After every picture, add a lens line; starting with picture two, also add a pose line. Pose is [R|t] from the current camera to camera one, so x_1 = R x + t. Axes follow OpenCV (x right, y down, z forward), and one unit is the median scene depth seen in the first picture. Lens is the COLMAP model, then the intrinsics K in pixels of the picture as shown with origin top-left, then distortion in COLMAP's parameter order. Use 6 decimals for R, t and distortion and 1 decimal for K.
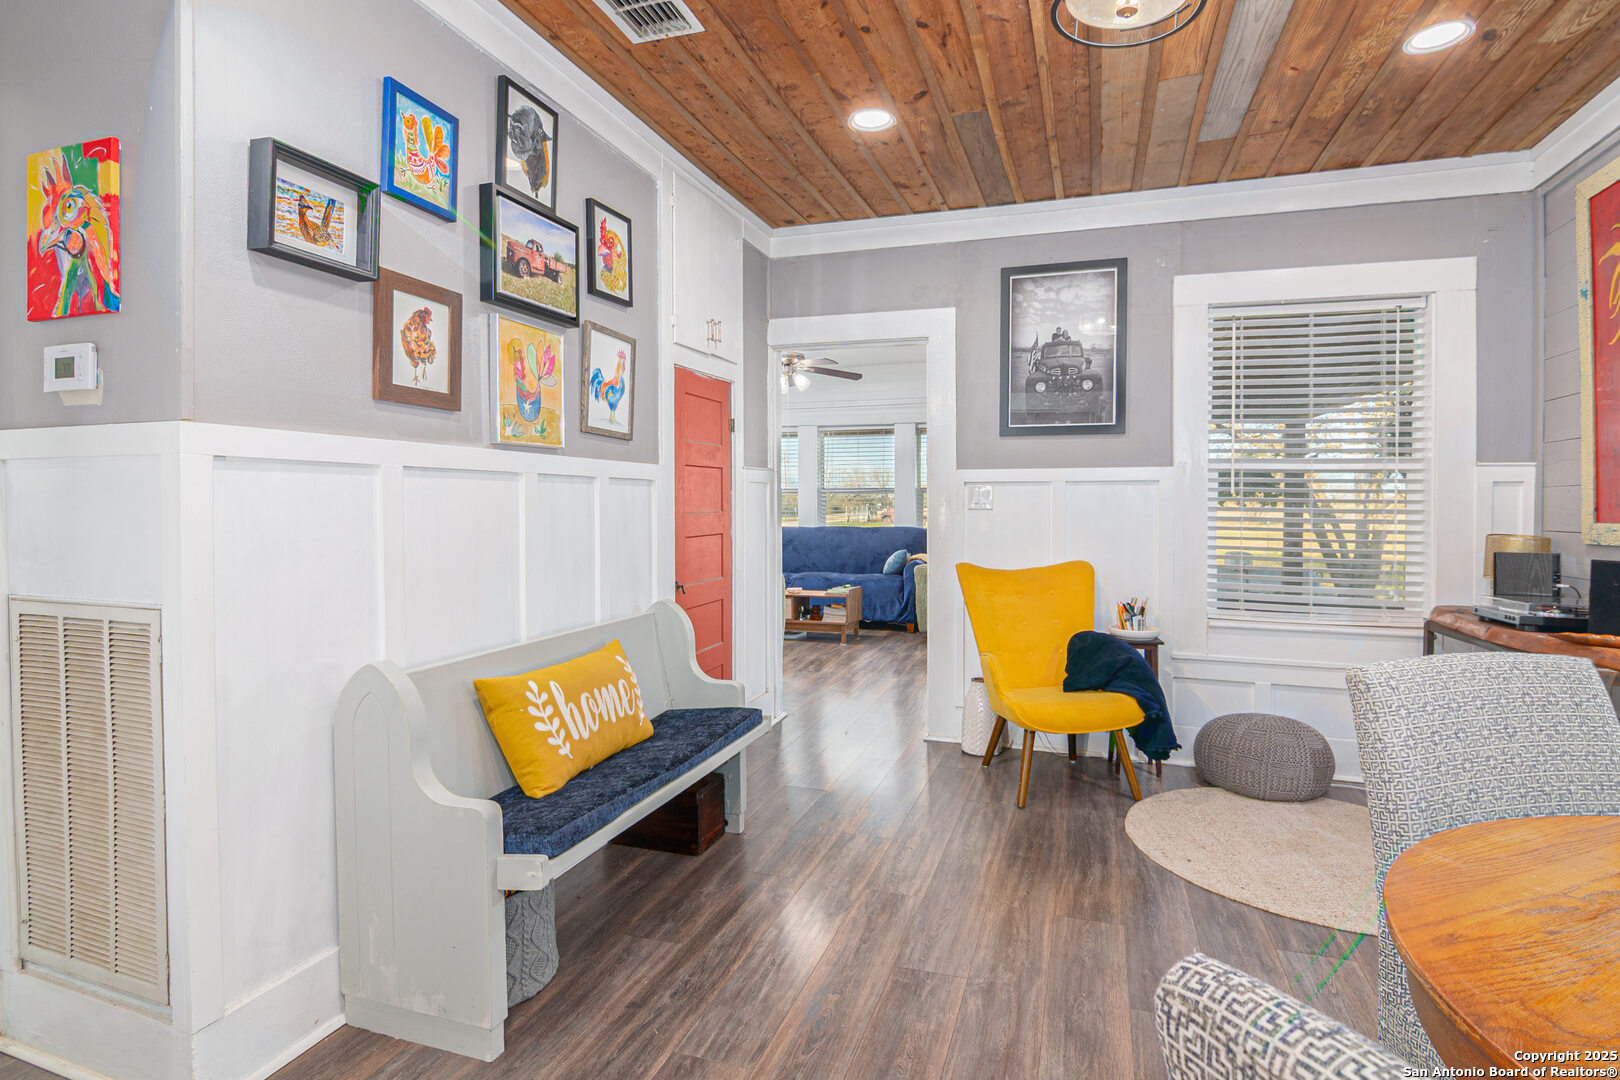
lens RADIAL K [[825.1, 0, 827.9], [0, 825.1, 516.7], [0, 0, 1]] dist [-0.000888, -0.012438]
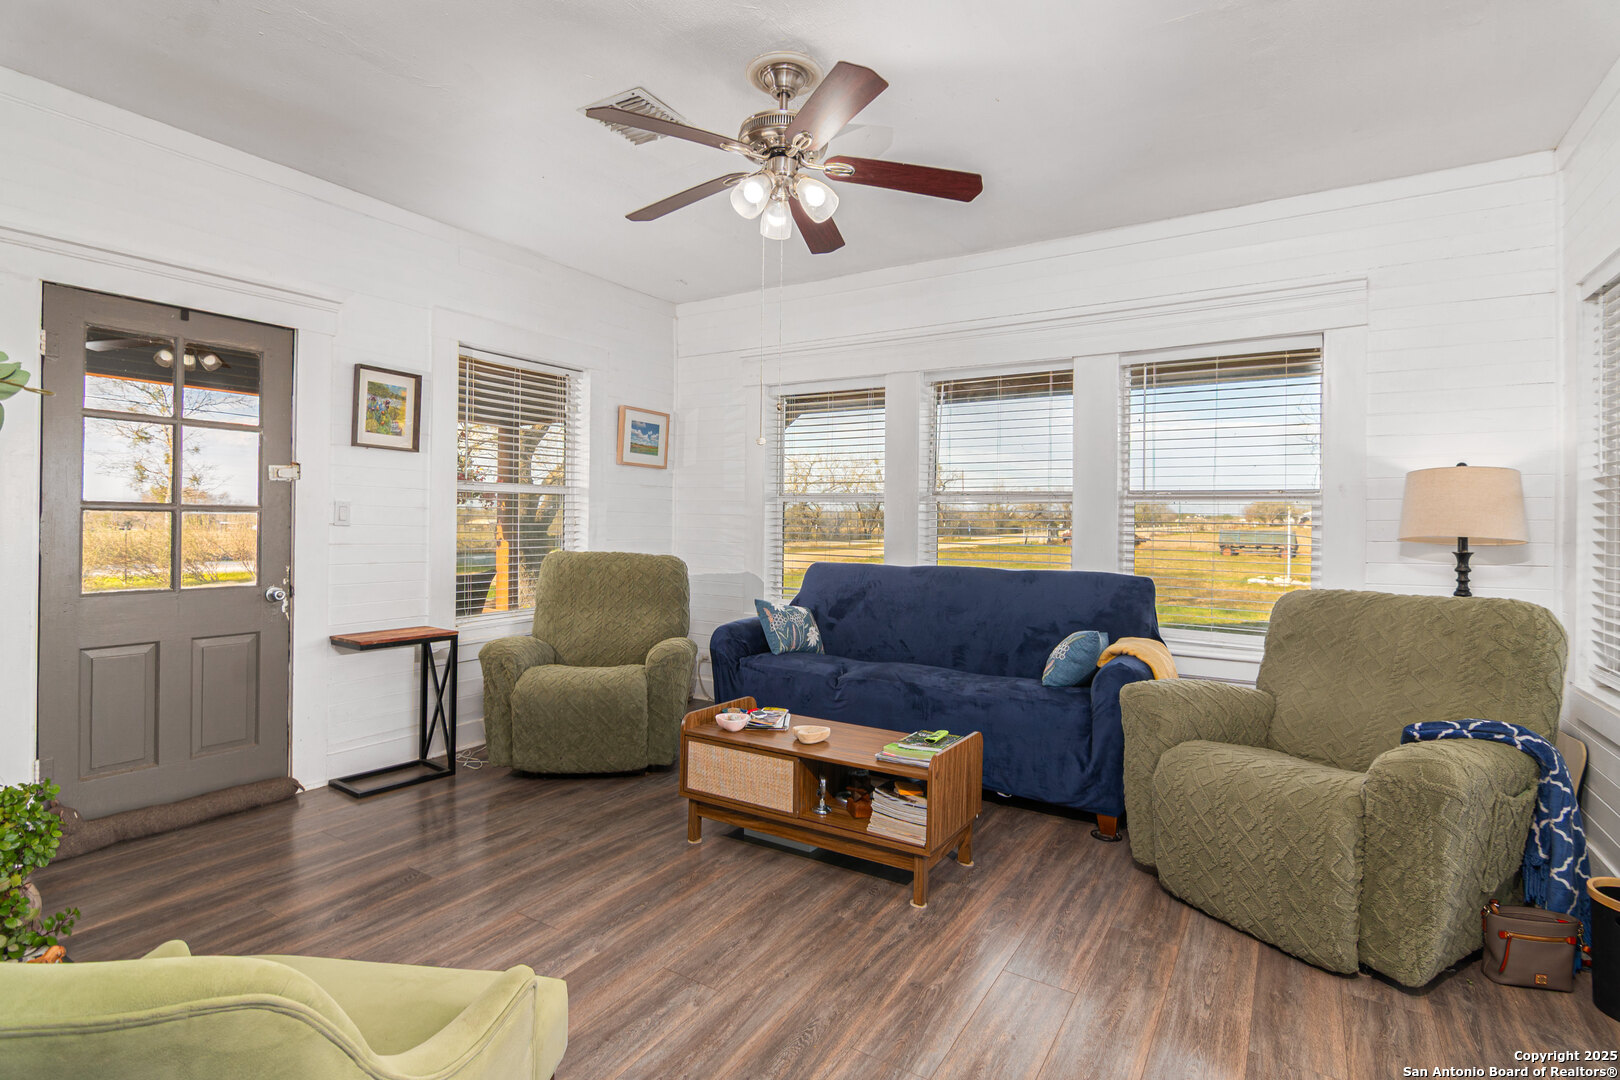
lens RADIAL K [[825.1, 0, 827.9], [0, 825.1, 516.7], [0, 0, 1]] dist [-0.000888, -0.012438]
pose [[0.978020, 0.029951, -0.206351, 0.043834], [-0.033800, 0.999314, -0.015148, -0.009539], [0.205755, 0.021790, 0.978361, 0.559859]]
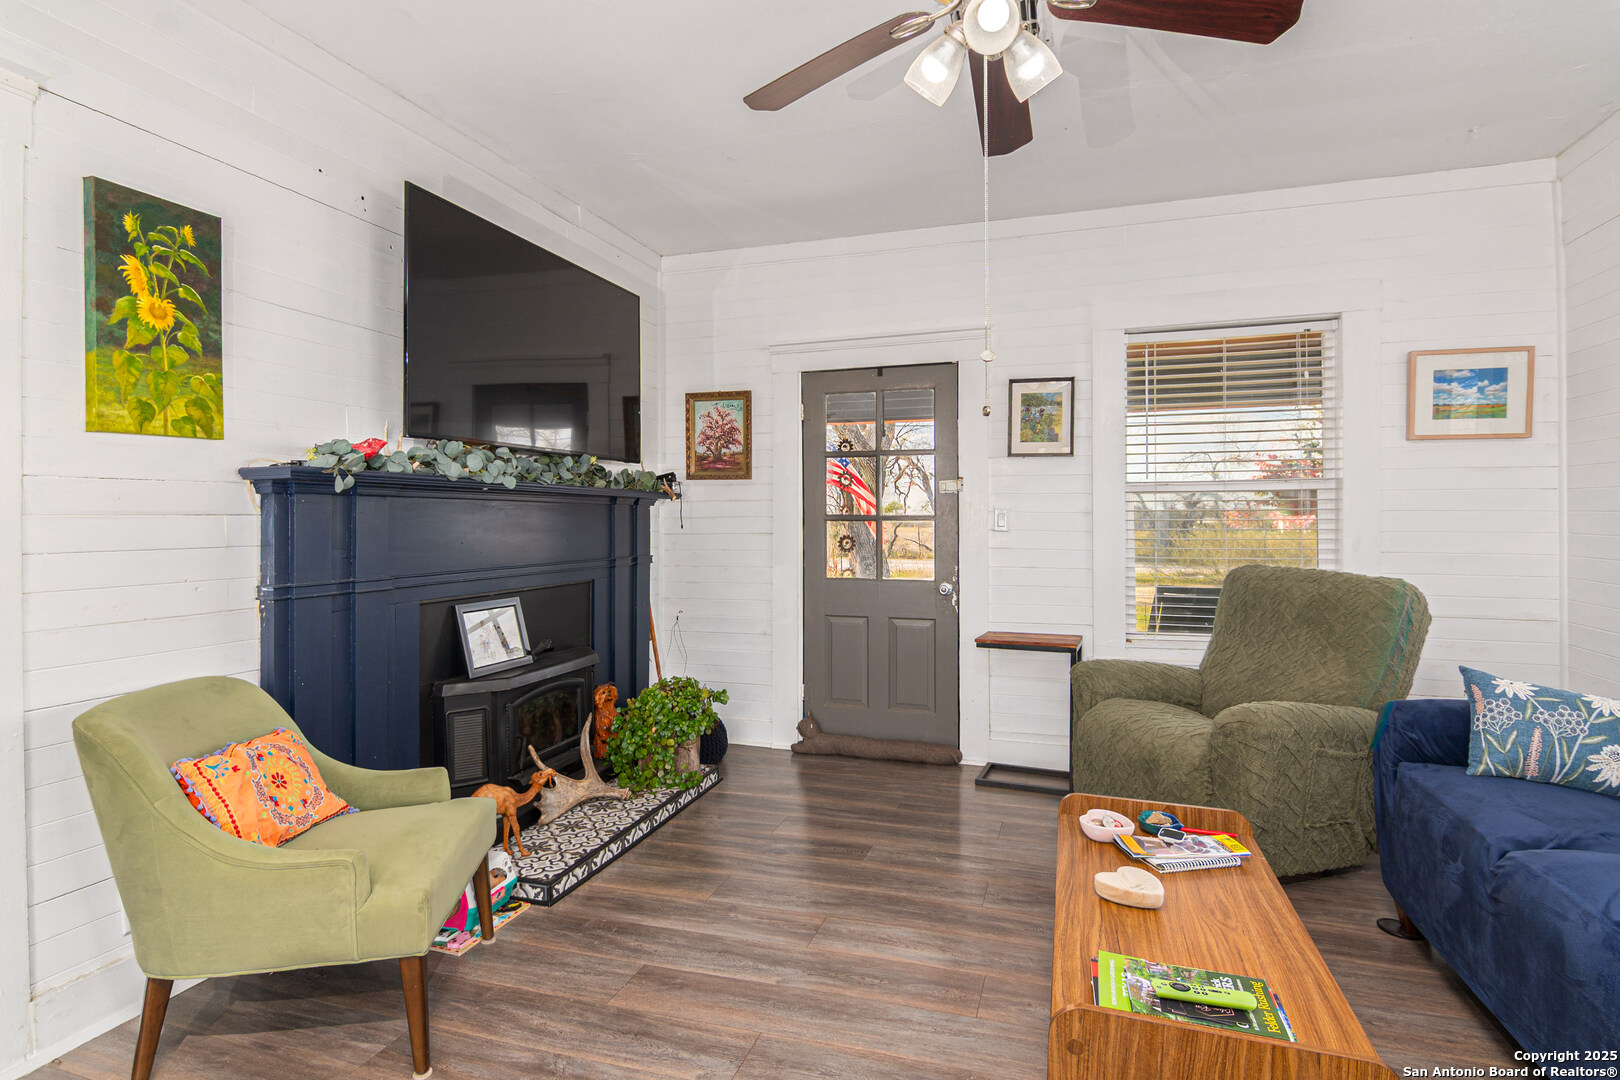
lens RADIAL K [[825.1, 0, 827.9], [0, 825.1, 516.7], [0, 0, 1]] dist [-0.000888, -0.012438]
pose [[-0.006167, 0.017365, -0.999830, 0.178445], [-0.010009, 0.999798, 0.017427, -0.018455], [0.999931, 0.010115, -0.005992, 0.840286]]
